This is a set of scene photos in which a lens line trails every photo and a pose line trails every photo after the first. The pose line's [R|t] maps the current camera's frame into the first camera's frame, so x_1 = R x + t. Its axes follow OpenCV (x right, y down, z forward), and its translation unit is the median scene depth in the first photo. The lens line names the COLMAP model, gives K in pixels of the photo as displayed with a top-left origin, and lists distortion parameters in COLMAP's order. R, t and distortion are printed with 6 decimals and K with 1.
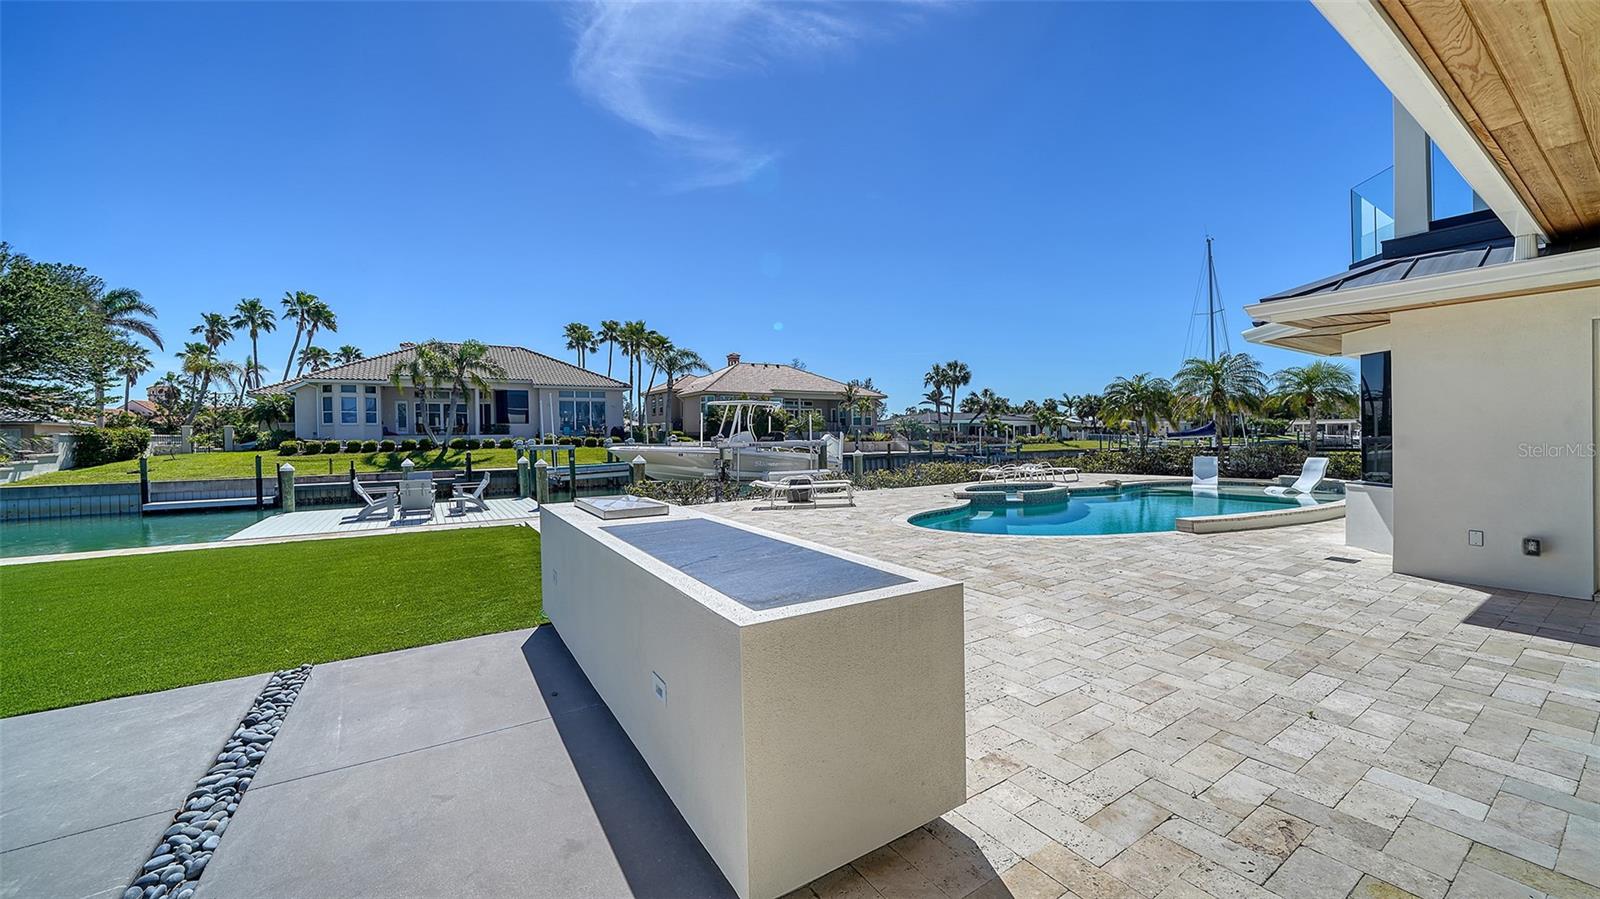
lens RADIAL K [[576.8, 0, 790.9], [0, 576.8, 452.7], [0, 0, 1]] dist [-0.016688, 0.000038]
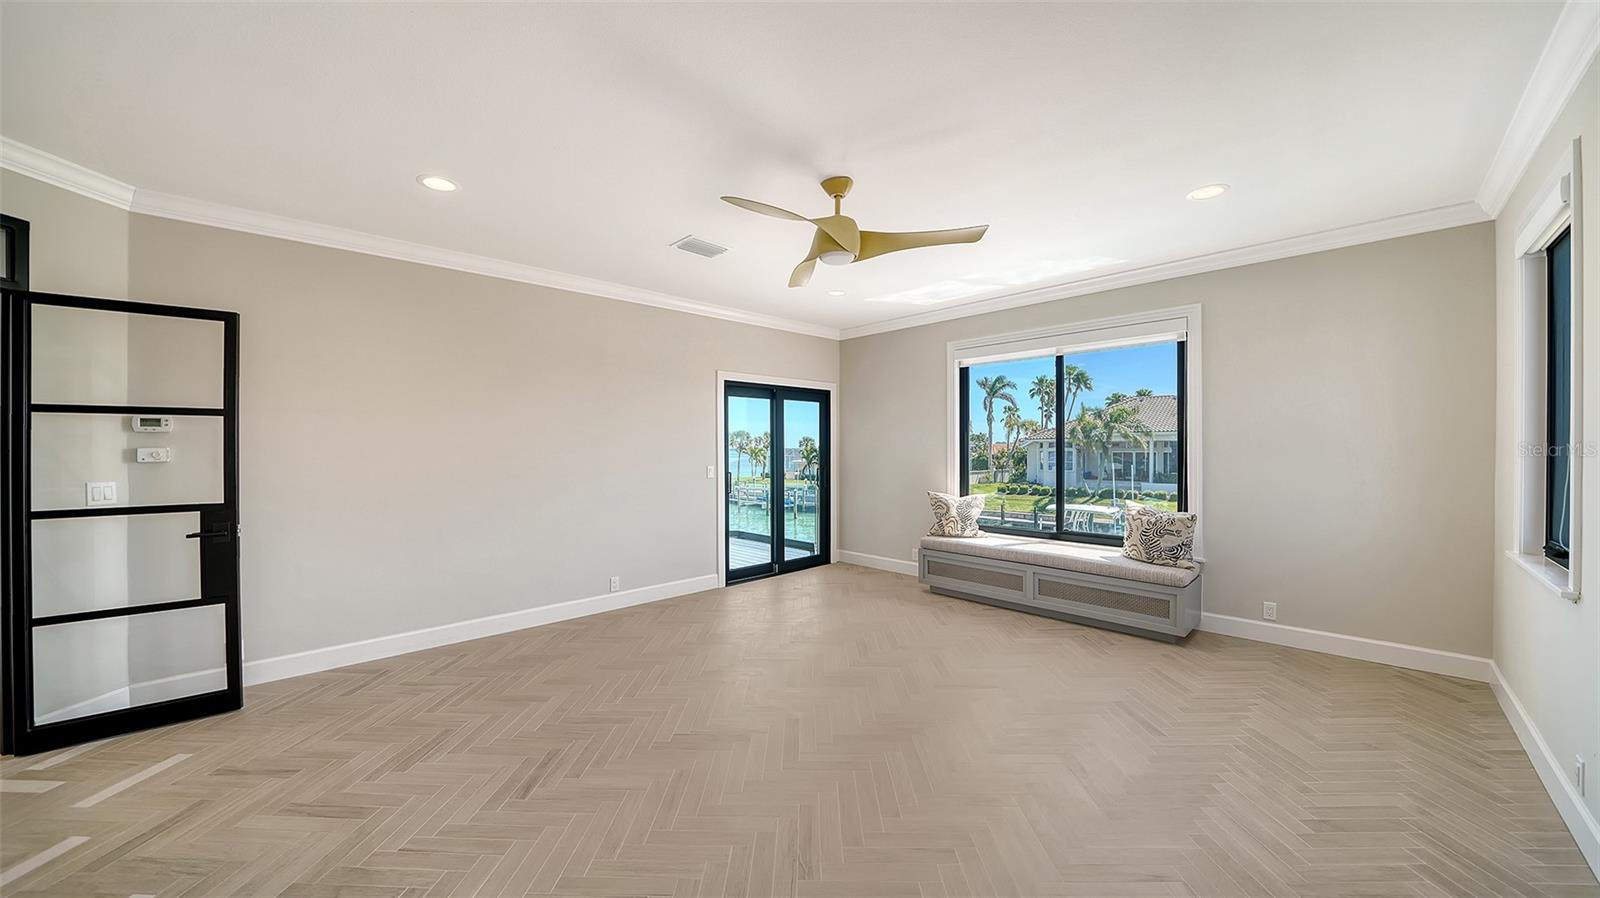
lens RADIAL K [[561.9, 0, 795.8], [0, 561.9, 445.8], [0, 0, 1]] dist [-0.013429, 0.000120]
pose [[0.194798, 0.008826, -0.980804, 0.409219], [-0.030480, 0.999531, 0.002941, -0.090740], [0.980370, 0.029322, 0.194976, 0.120541]]
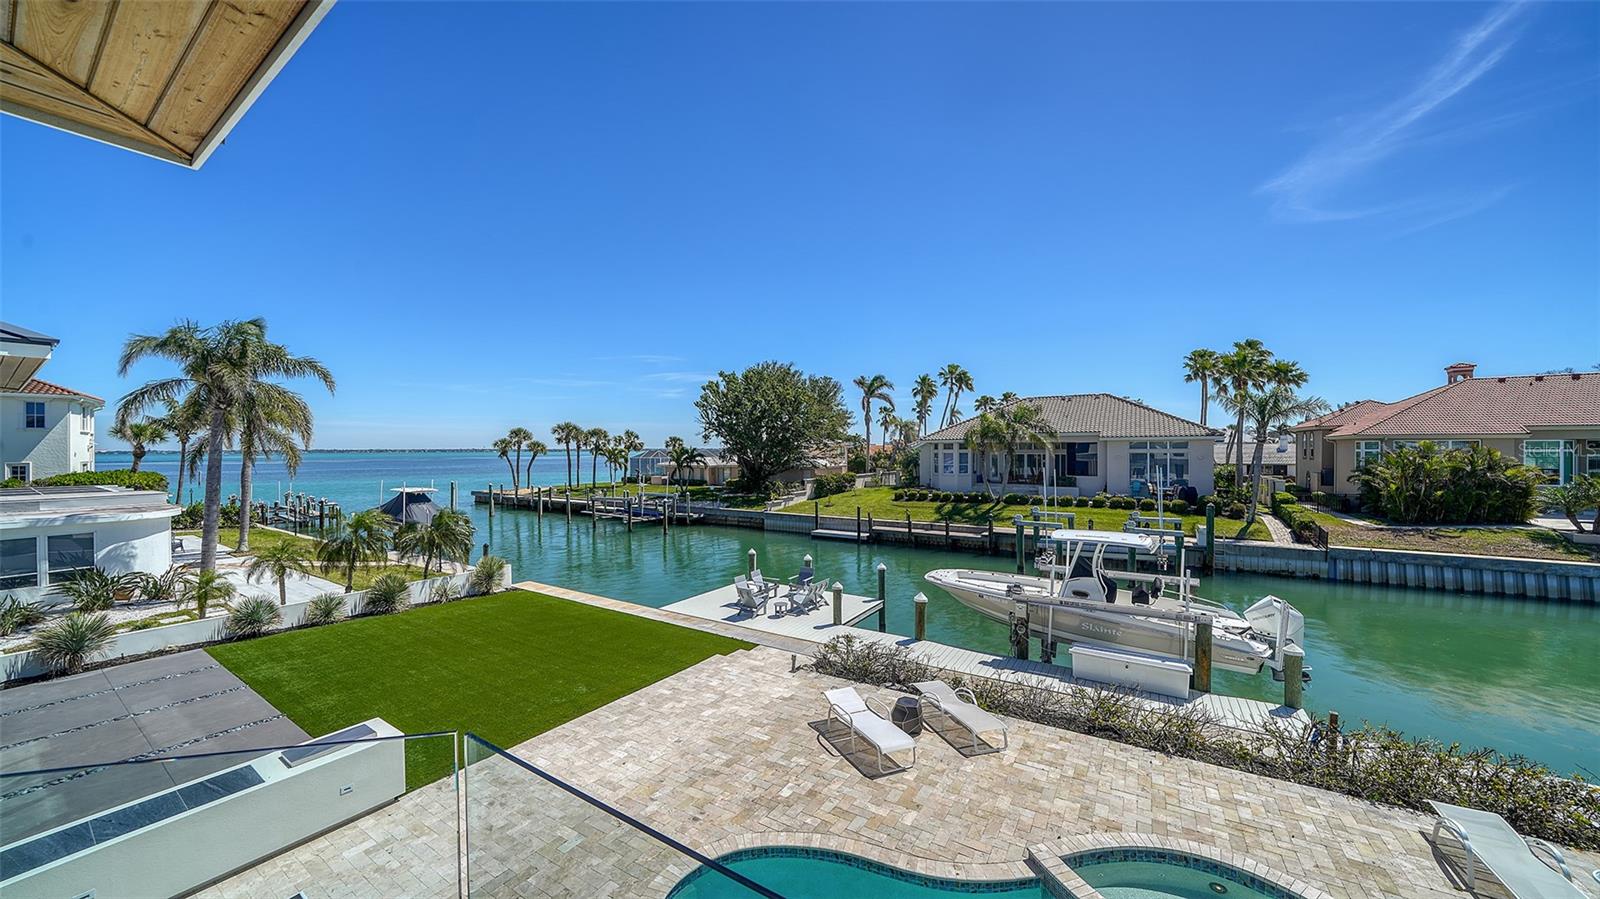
lens RADIAL K [[548.9, 0, 797.5], [0, 548.9, 460.5], [0, 0, 1]] dist [-0.016112, 0.000121]
pose [[0.429443, 0.033023, -0.902490, 0.186425], [-0.033587, 0.999224, 0.020580, -0.089526], [0.902469, 0.021474, 0.430219, 0.151893]]
